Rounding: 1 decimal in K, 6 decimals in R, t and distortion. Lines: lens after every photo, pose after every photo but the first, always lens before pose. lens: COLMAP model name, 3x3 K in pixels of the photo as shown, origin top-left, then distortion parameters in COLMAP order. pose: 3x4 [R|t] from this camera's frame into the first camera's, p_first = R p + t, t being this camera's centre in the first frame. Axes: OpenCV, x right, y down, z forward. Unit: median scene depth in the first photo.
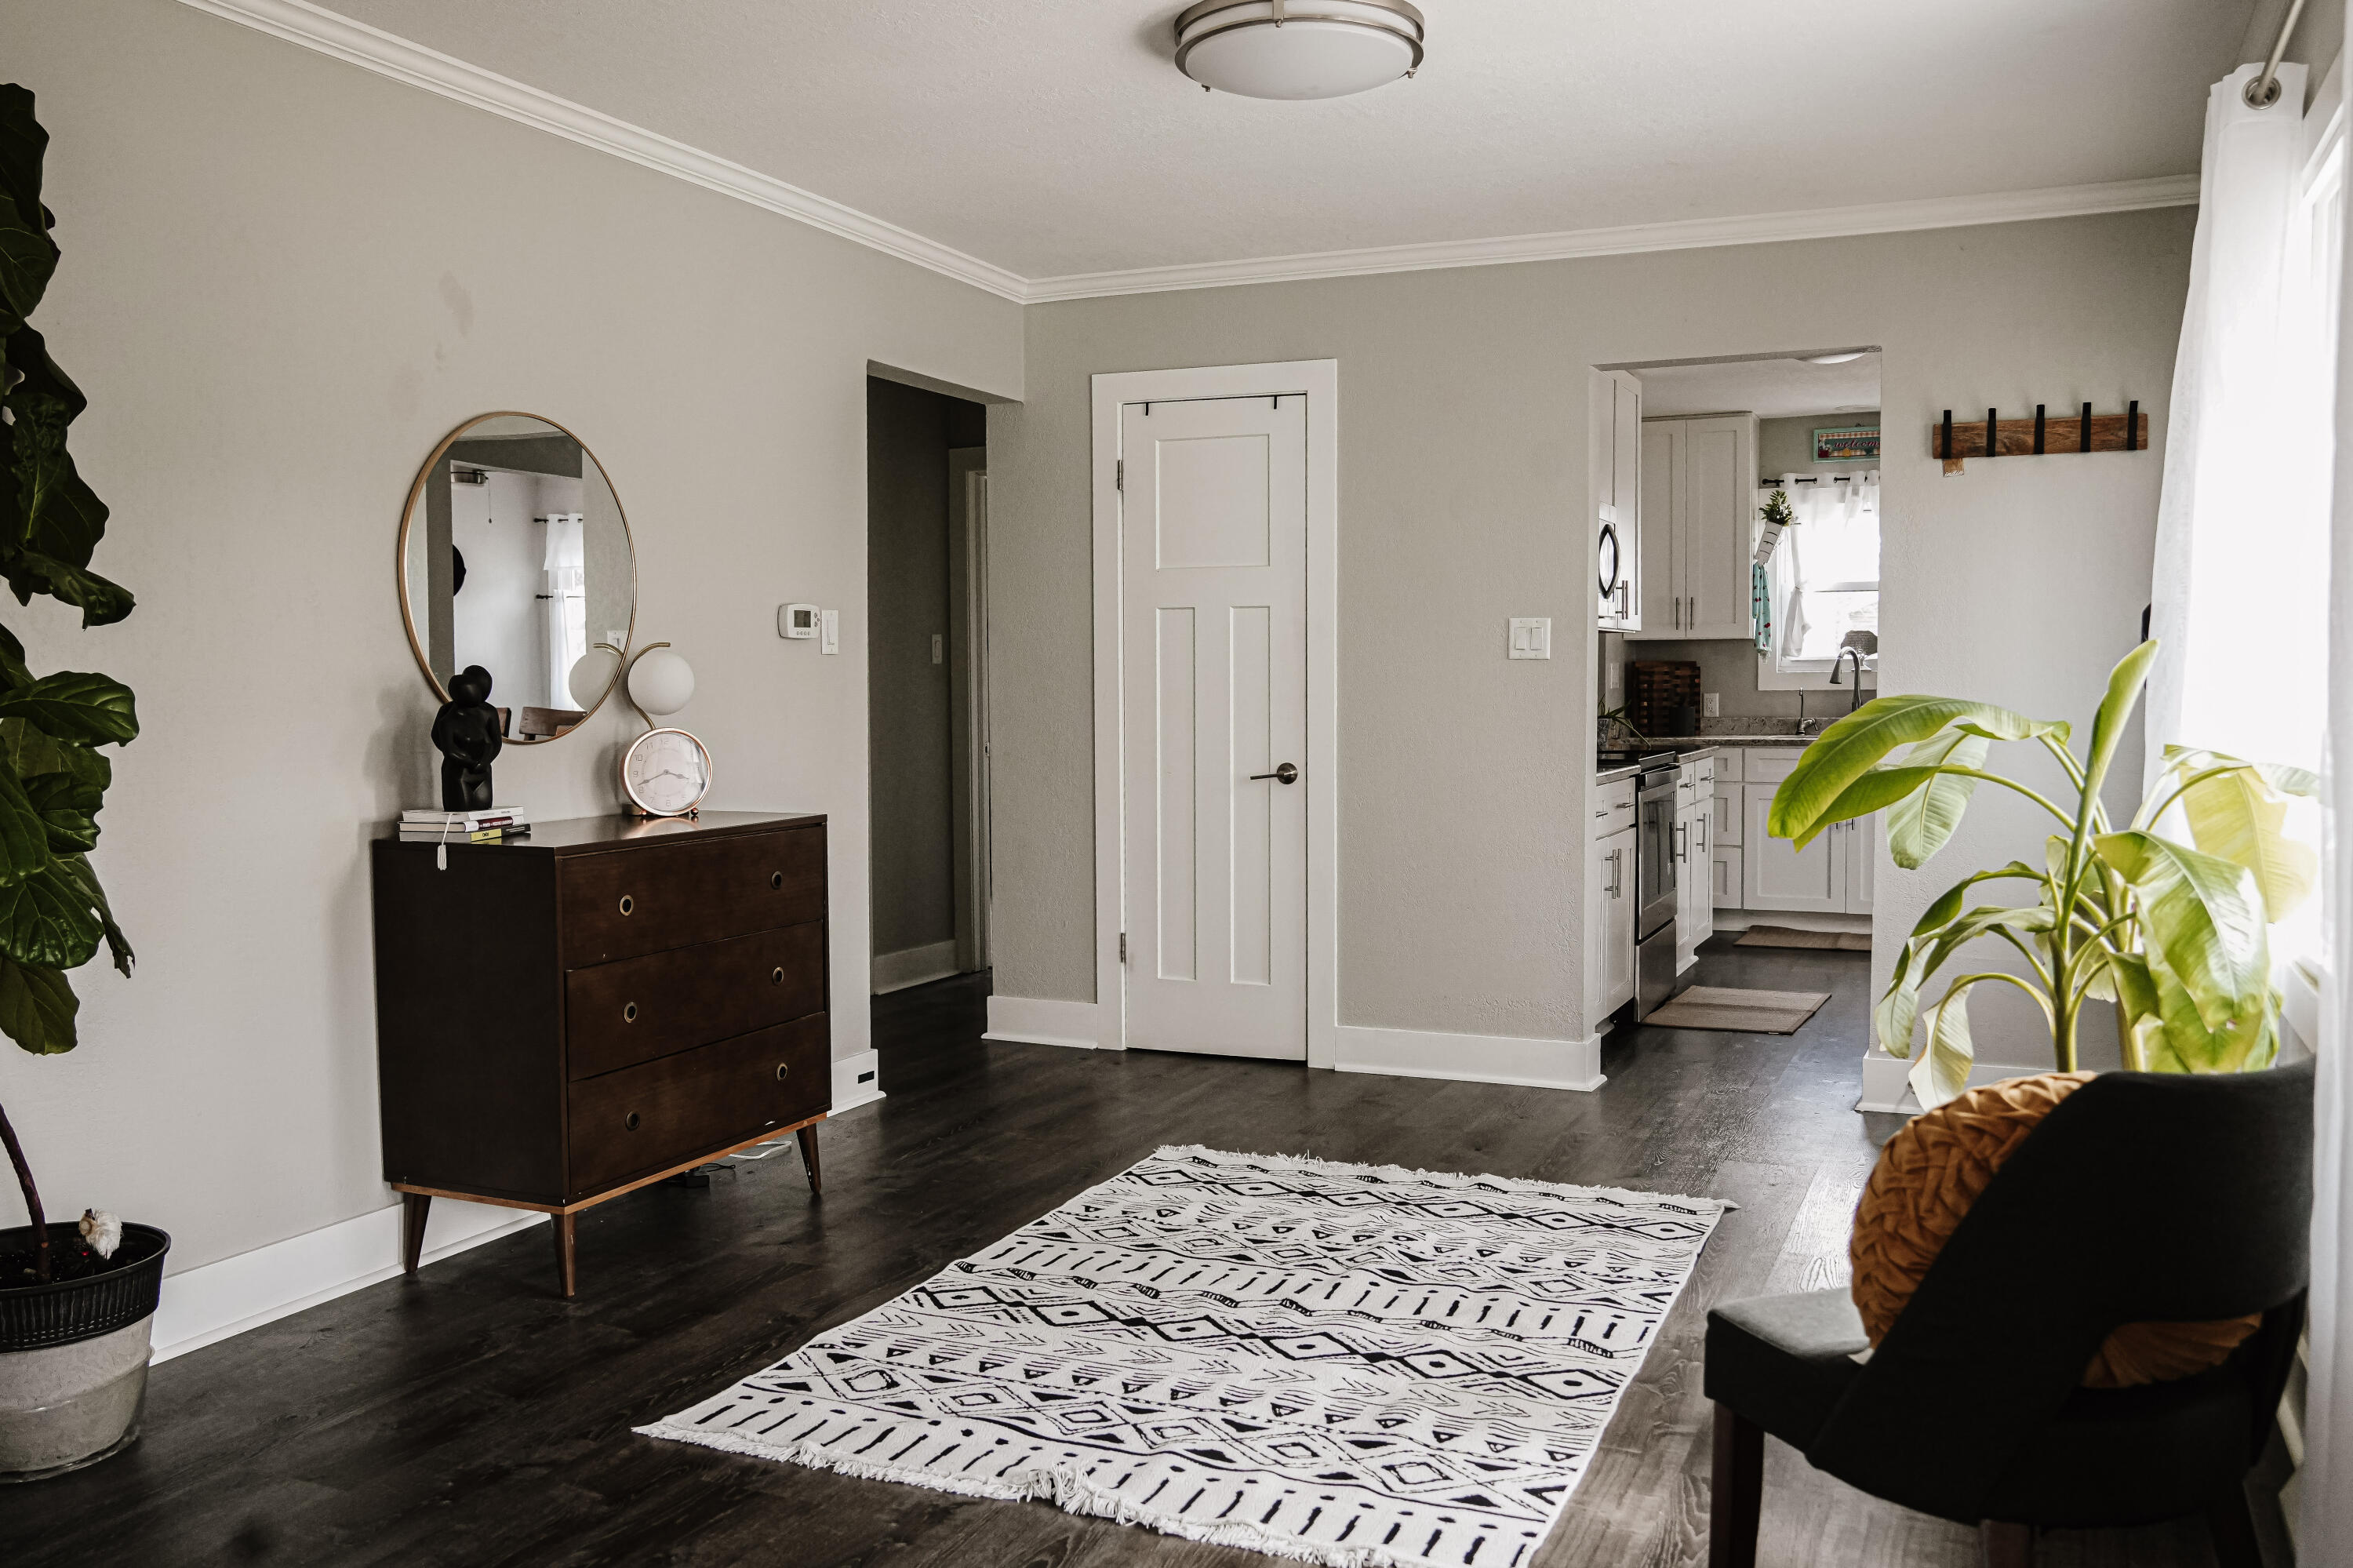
lens RADIAL K [[1903.7, 0, 1170.2], [0, 1903.7, 783.3], [0, 0, 1]] dist [-0.054651, 0.045851]
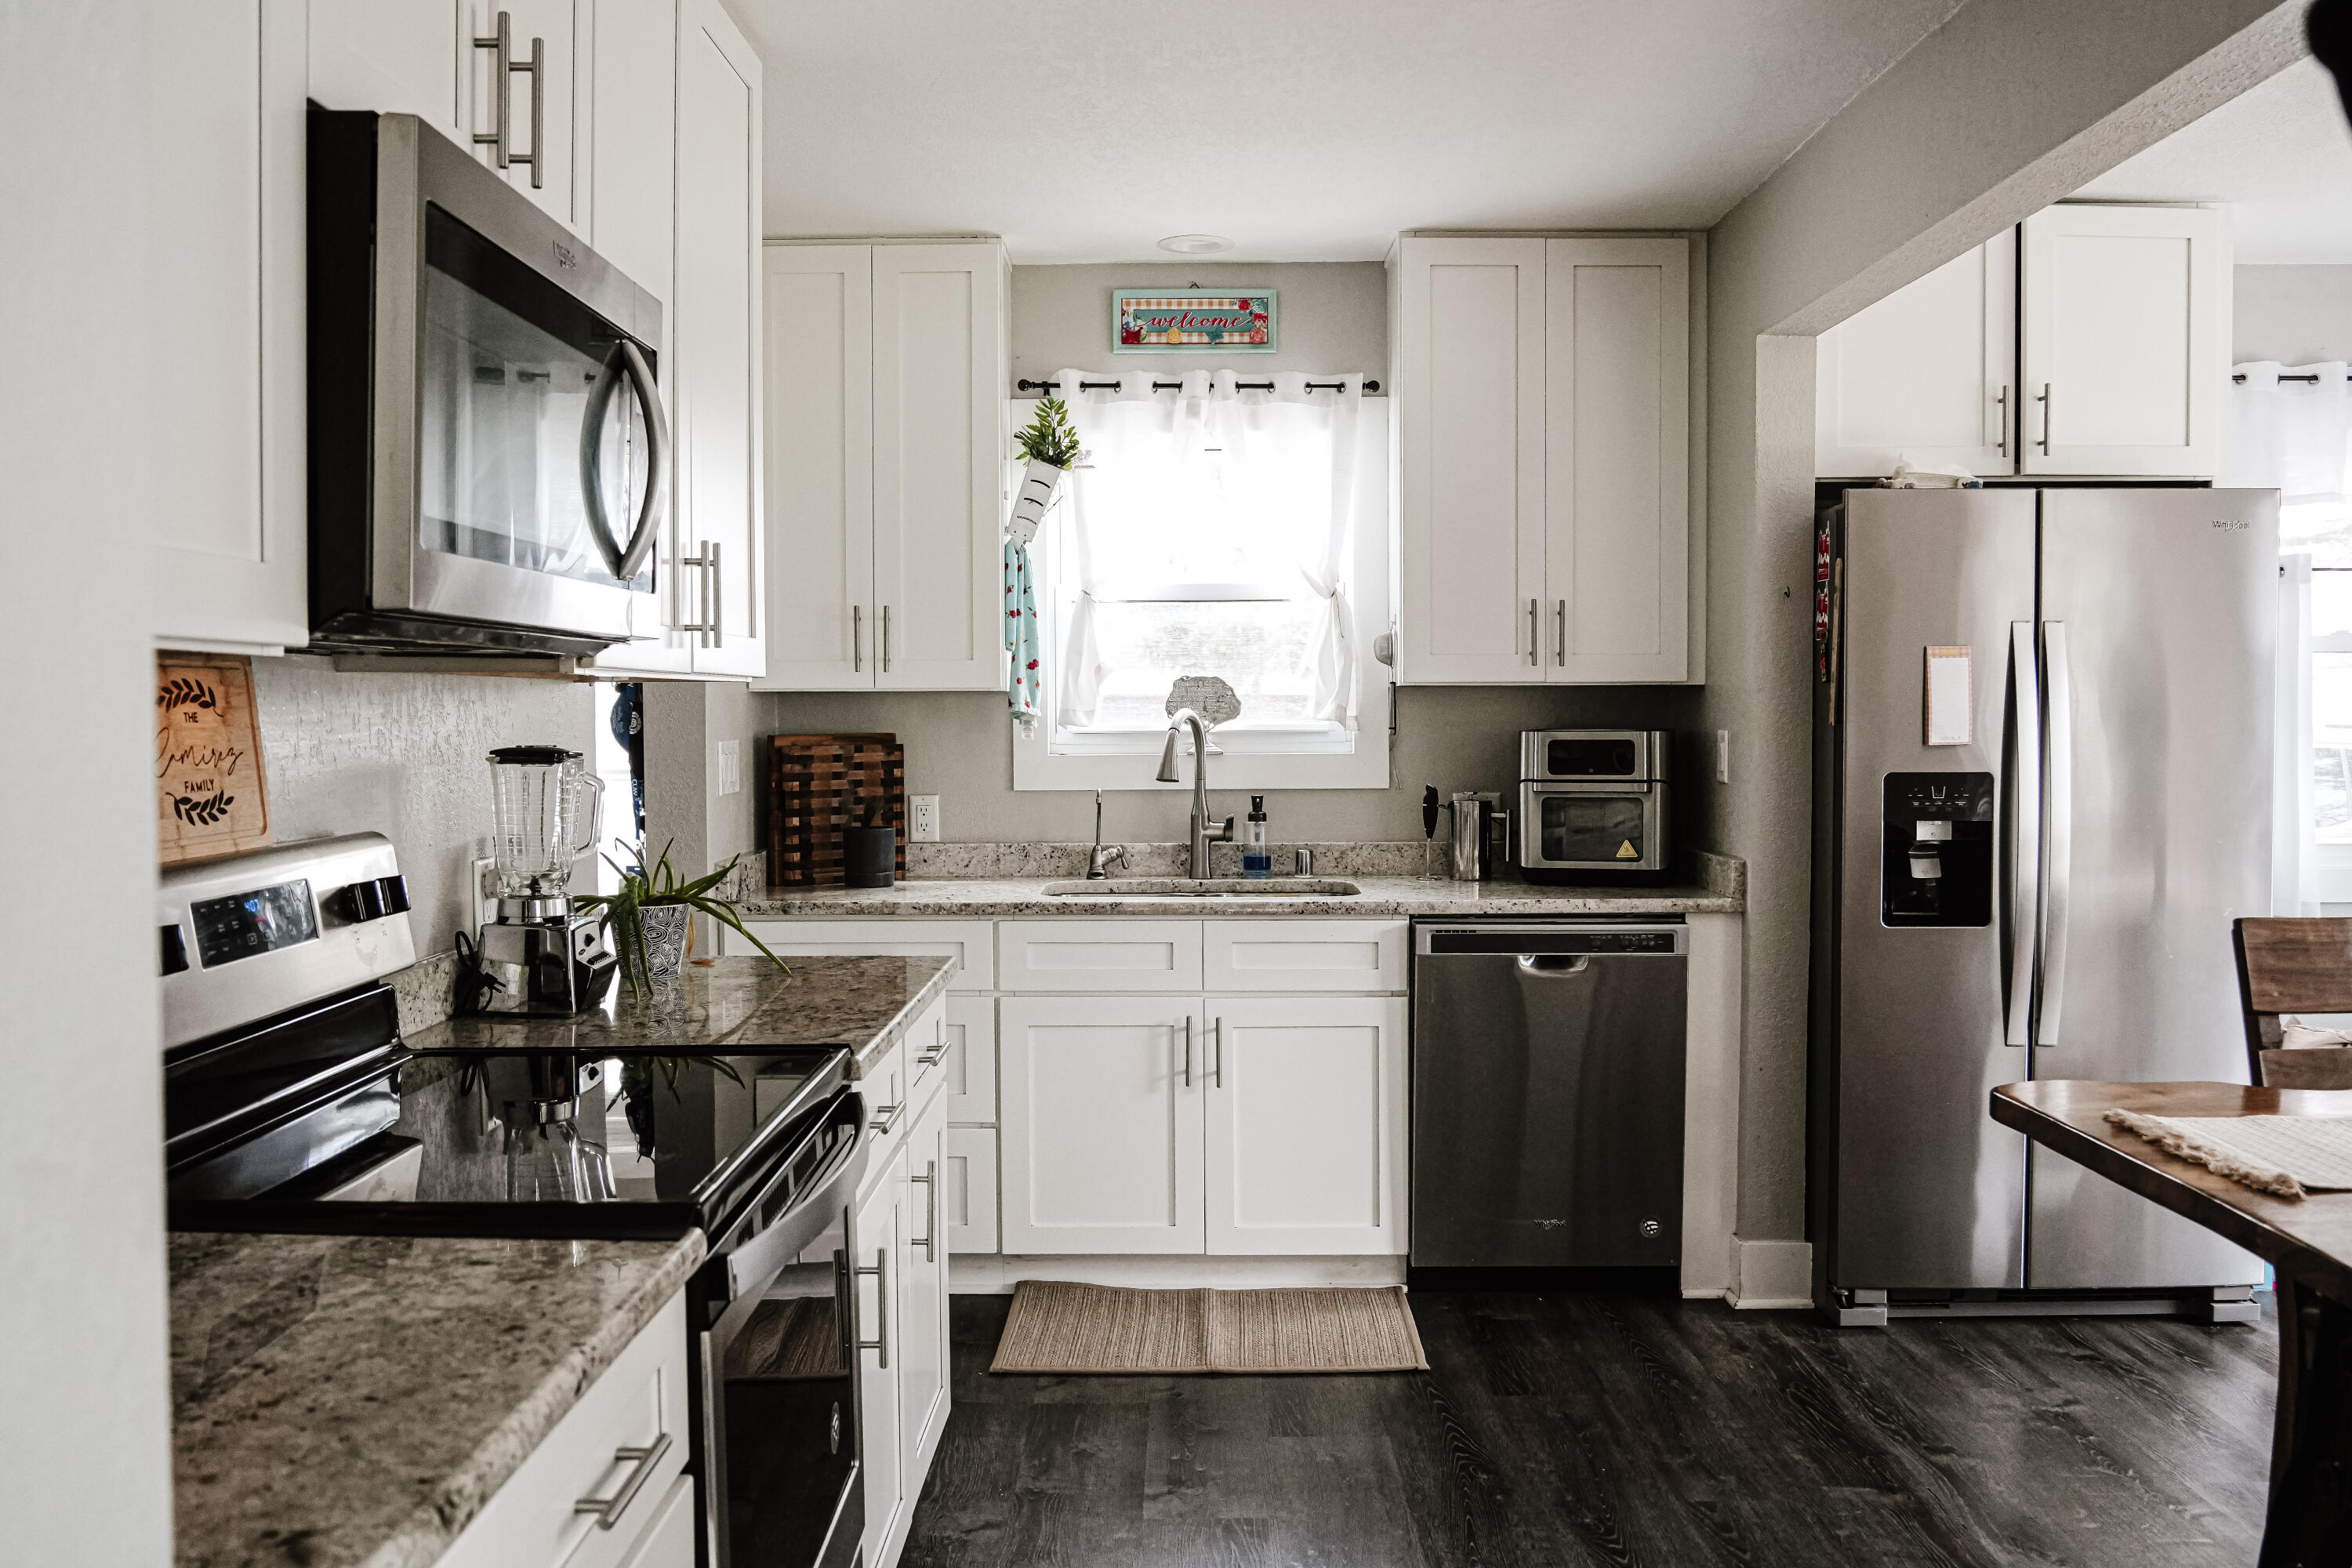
lens RADIAL K [[1902.8, 0, 1169.7], [0, 1902.8, 783.3], [0, 0, 1]] dist [-0.054651, 0.045851]
pose [[0.913414, -0.010684, 0.406891, 0.348312], [0.016992, 0.999785, -0.011894, -0.110614], [-0.406676, 0.017778, 0.913399, 1.282150]]
